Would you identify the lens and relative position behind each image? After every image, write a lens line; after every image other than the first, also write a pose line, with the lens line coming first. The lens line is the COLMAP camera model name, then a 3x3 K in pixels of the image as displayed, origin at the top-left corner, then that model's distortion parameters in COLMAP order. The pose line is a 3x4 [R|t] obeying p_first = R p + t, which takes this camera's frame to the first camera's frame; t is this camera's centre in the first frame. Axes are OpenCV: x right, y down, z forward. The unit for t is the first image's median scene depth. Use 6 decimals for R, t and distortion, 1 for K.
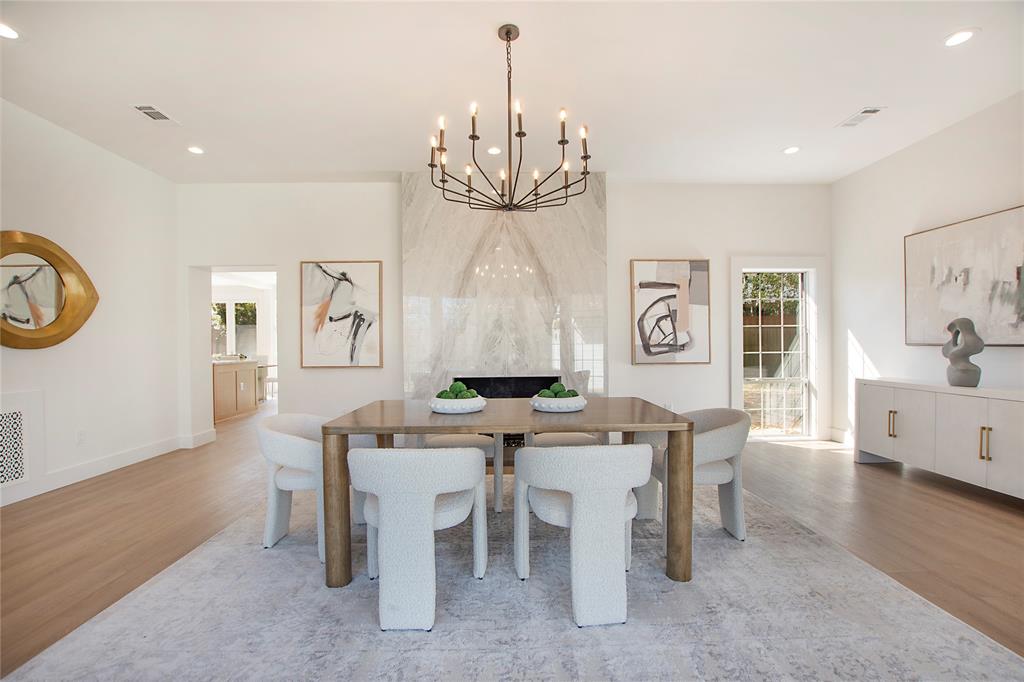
lens RADIAL K [[463.4, 0, 510.9], [0, 463.4, 344.7], [0, 0, 1]] dist [-0.032323, 0.003885]
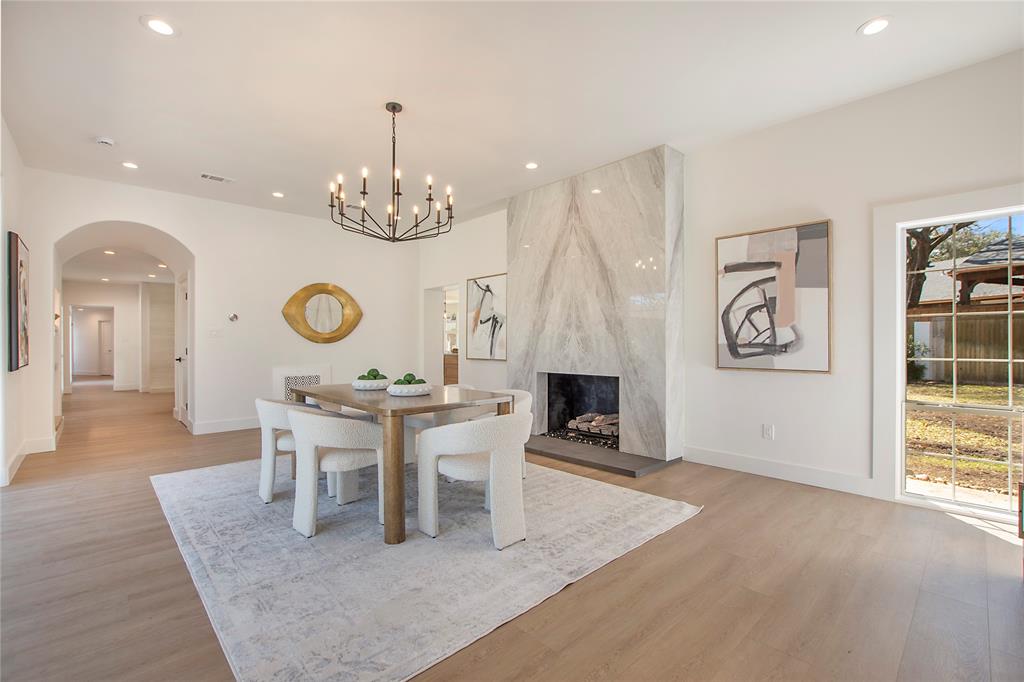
lens RADIAL K [[463.4, 0, 507.1], [0, 463.4, 340.4], [0, 0, 1]] dist [-0.032323, 0.003885]
pose [[0.658390, 0.003899, -0.752667, 0.628005], [0.003723, 0.999957, 0.008436, -0.014304], [0.752668, -0.008356, 0.658347, 0.198532]]
